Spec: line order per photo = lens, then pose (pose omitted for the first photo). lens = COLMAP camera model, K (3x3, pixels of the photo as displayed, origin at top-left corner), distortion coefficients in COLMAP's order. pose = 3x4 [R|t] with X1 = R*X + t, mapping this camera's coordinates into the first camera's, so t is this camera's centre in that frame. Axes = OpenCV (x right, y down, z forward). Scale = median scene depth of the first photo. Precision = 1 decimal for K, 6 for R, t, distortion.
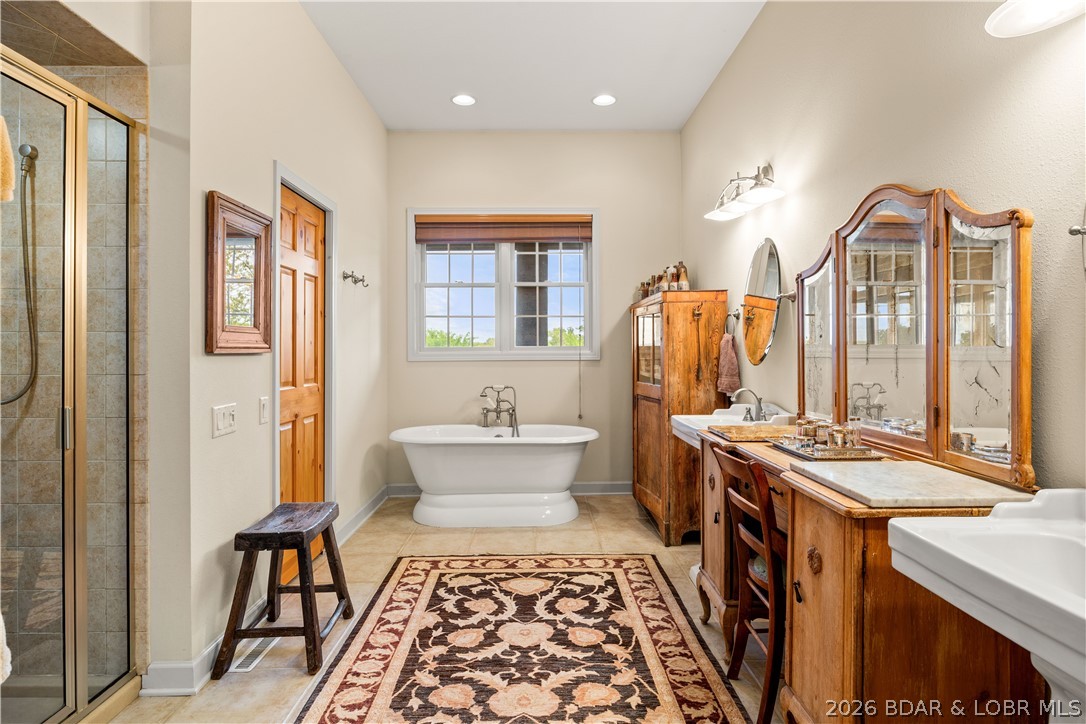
lens RADIAL K [[575.3, 0, 545.4], [0, 575.3, 351.2], [0, 0, 1]] dist [-0.003000, -0.000370]
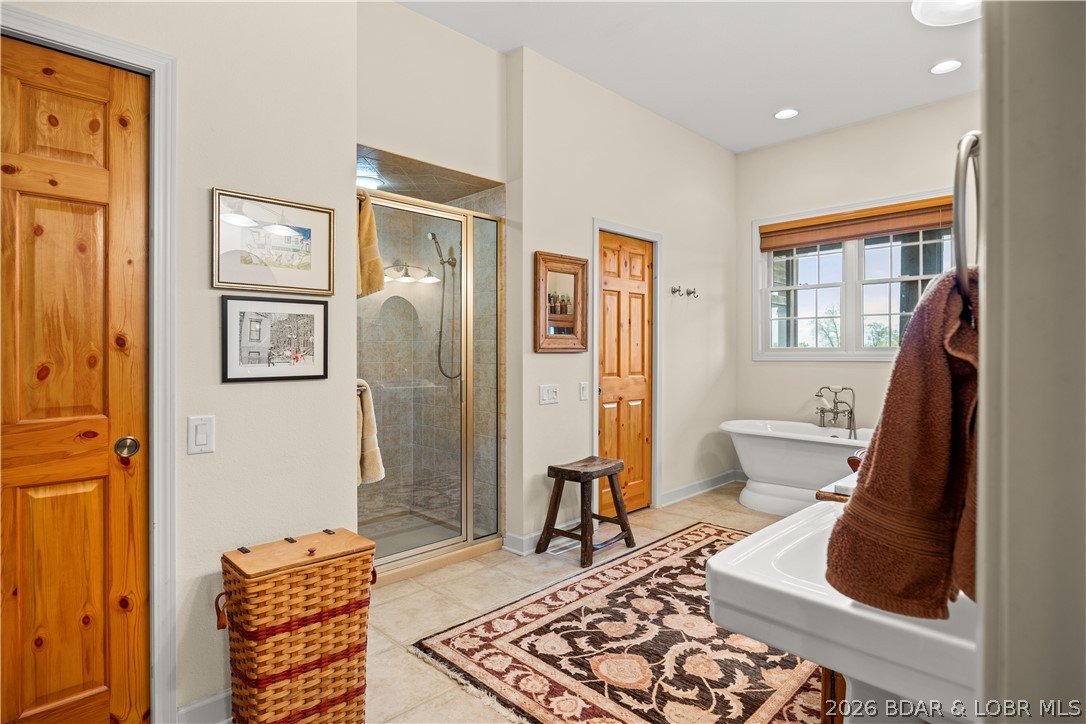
lens RADIAL K [[575.3, 0, 545.8], [0, 575.3, 360.3], [0, 0, 1]] dist [-0.003000, -0.000370]
pose [[0.688899, 0.011802, -0.724761, 0.480656], [-0.002813, 0.999903, 0.013609, 0.004581], [0.724852, -0.007337, 0.688866, -0.075417]]
